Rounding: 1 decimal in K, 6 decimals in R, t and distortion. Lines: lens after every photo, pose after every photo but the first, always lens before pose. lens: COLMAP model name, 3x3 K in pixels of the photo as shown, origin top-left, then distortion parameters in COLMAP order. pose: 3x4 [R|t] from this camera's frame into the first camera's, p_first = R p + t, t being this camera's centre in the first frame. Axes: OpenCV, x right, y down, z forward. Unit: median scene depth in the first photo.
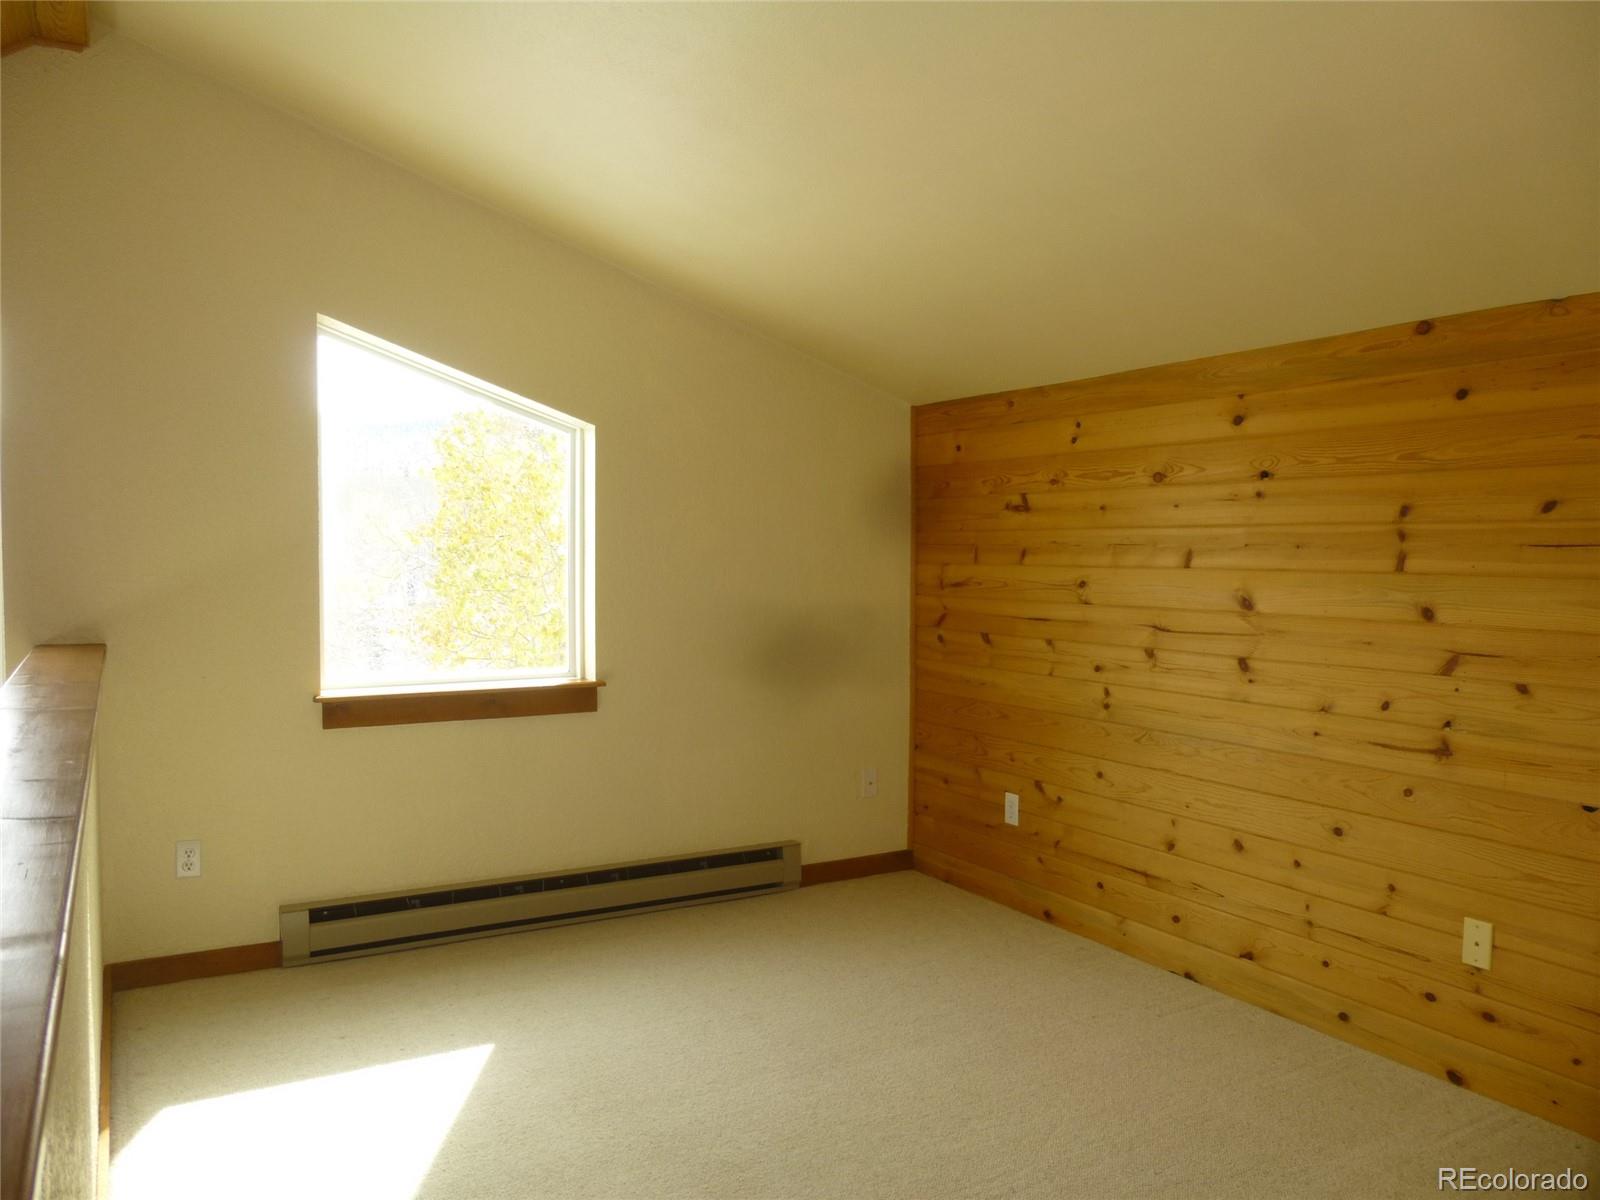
lens RADIAL K [[1172.2, 0, 795.5], [0, 1172.2, 606.5], [0, 0, 1]] dist [-0.074701, 0.043695]
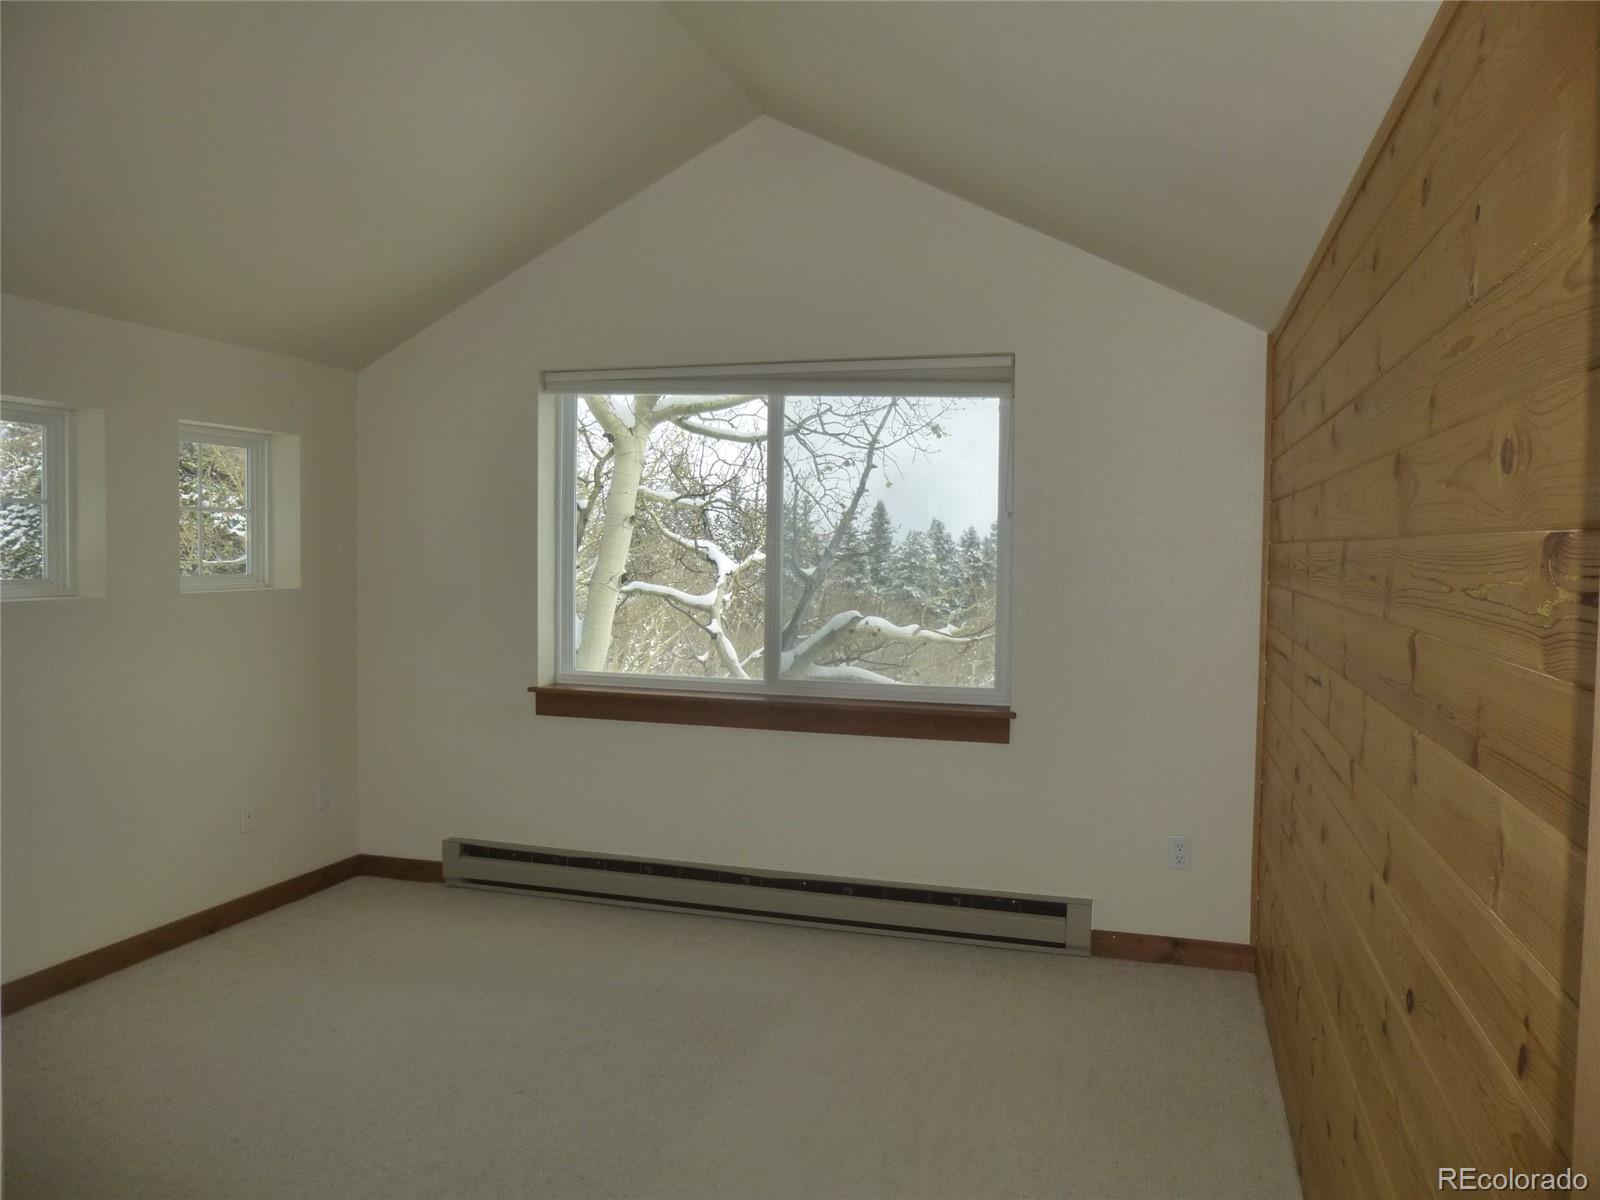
lens RADIAL K [[1172.2, 0, 795.5], [0, 1172.2, 606.5], [0, 0, 1]] dist [-0.074701, 0.043695]
pose [[0.670233, 0.030278, -0.741533, 0.485721], [-0.038452, 0.999242, 0.006046, -0.013809], [0.741154, 0.024461, 0.670890, 0.256383]]
